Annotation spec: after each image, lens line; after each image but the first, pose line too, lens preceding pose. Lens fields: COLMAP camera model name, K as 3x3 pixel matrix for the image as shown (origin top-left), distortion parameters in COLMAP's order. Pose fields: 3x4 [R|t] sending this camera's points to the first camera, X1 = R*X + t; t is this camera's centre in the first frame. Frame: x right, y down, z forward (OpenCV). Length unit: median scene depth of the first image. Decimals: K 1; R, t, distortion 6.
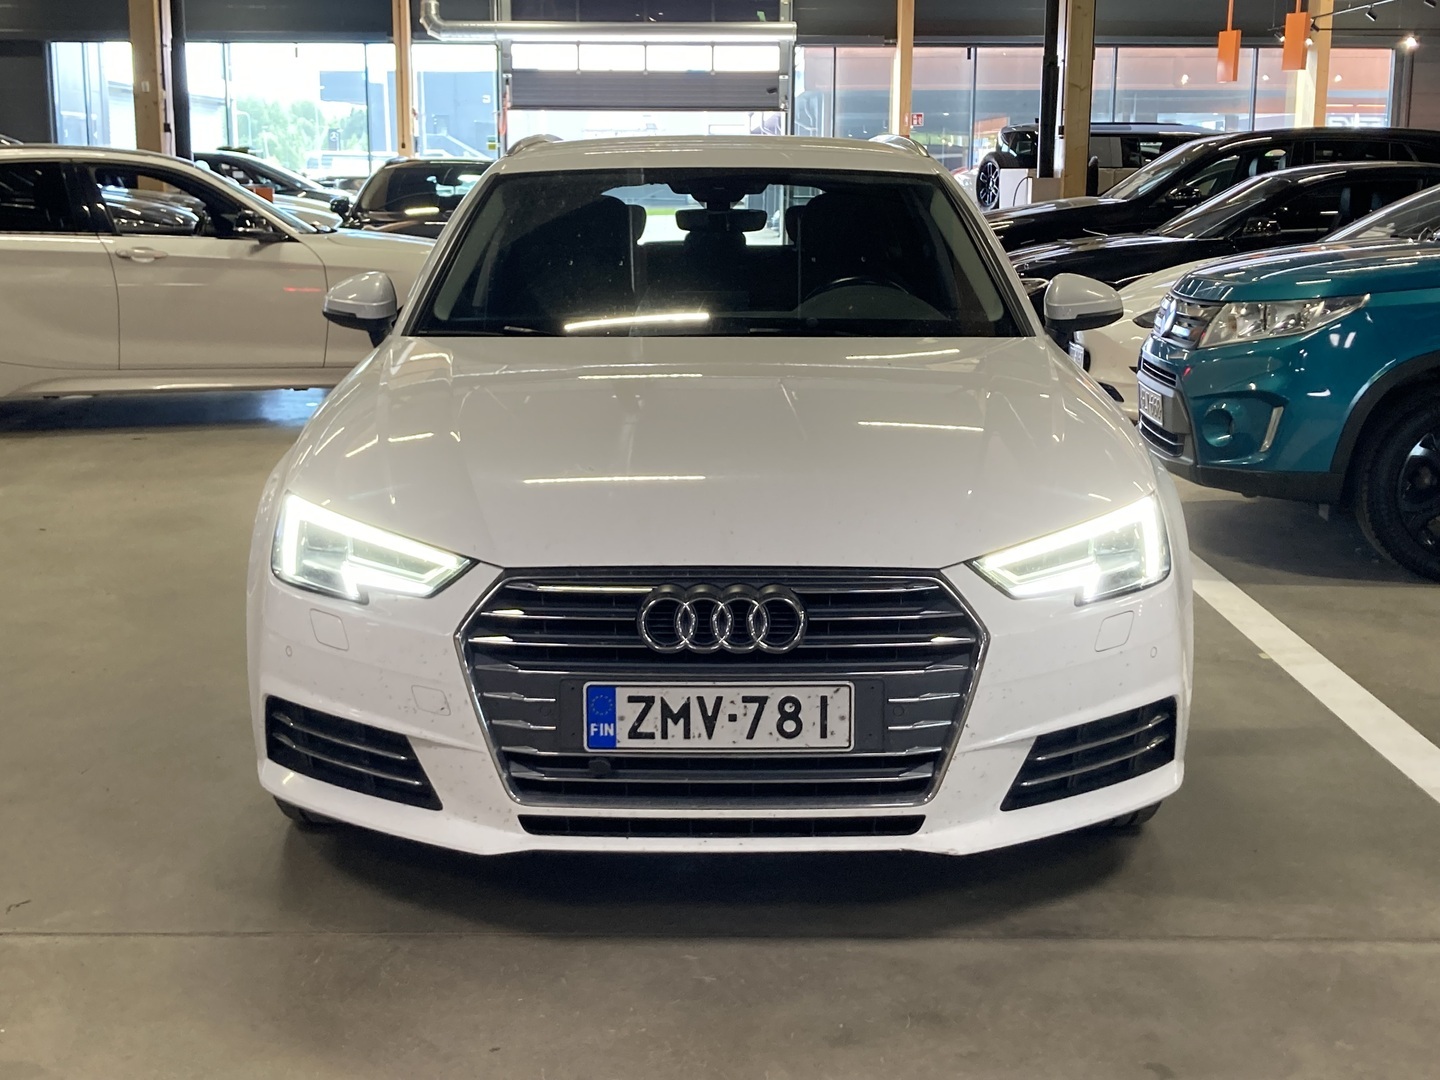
lens RADIAL K [[2002.7, 0, 720.6], [0, 2002.7, 544.7], [0, 0, 1]] dist [0.016724, 0.000000]
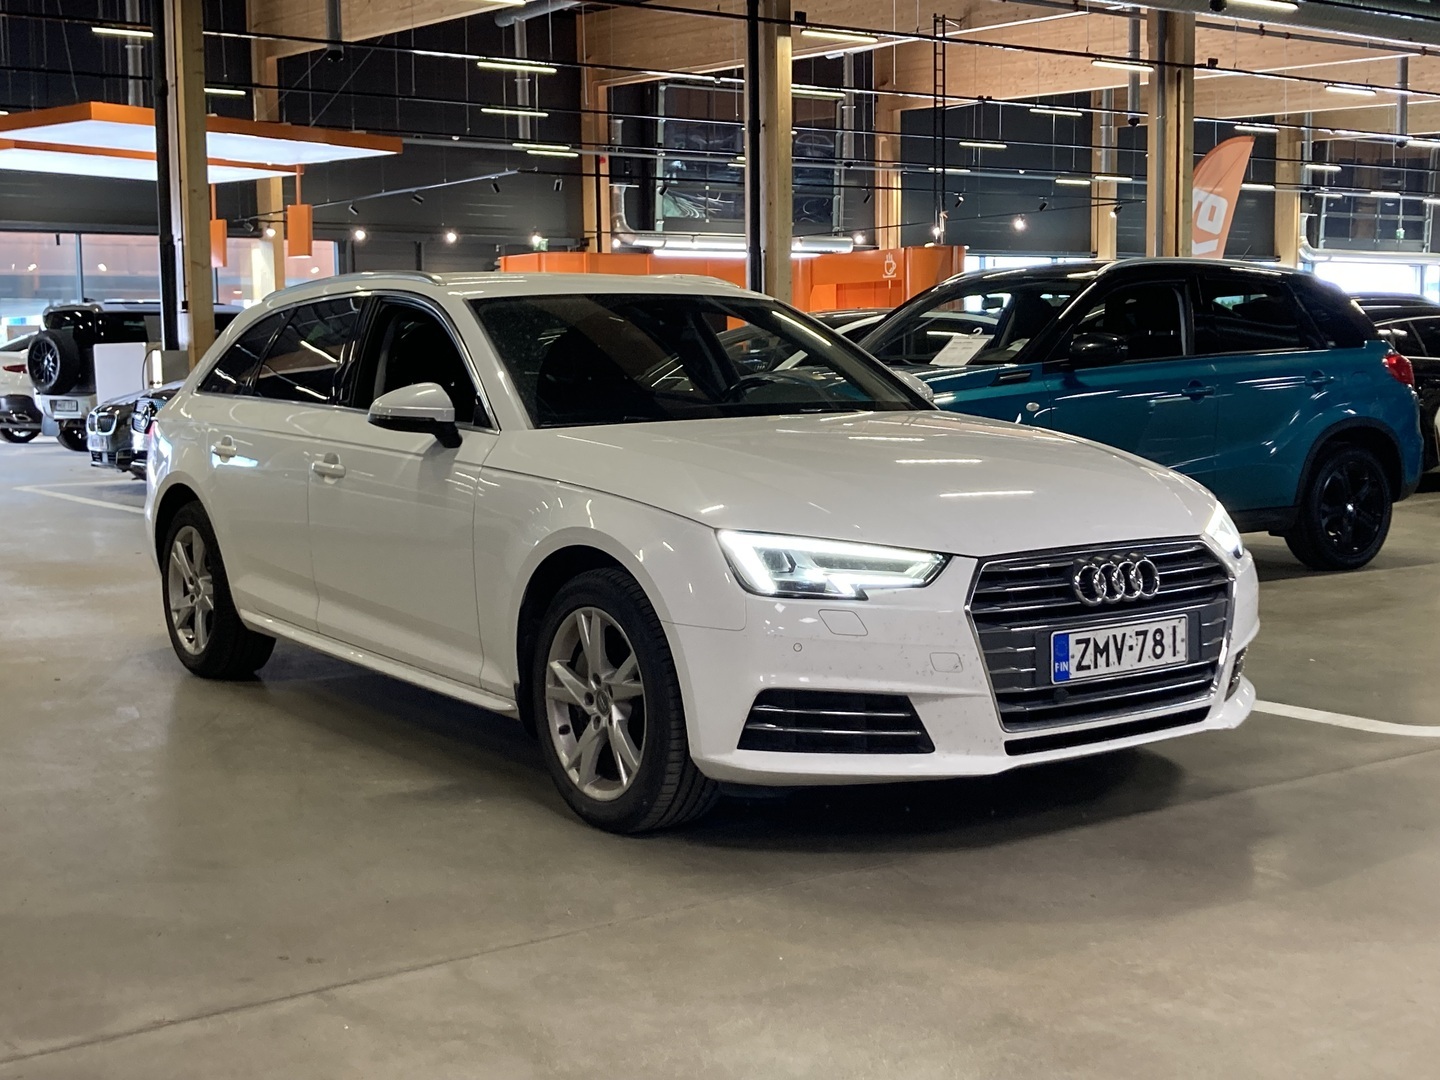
lens RADIAL K [[2002.7, 0, 717.8], [0, 2002.7, 536.1], [0, 0, 1]] dist [0.016724, 0.000000]
pose [[0.819884, -0.069421, 0.568306, -1.024951], [0.125940, 0.990177, -0.060737, 0.057502], [-0.558507, 0.121370, 0.820573, -0.003983]]
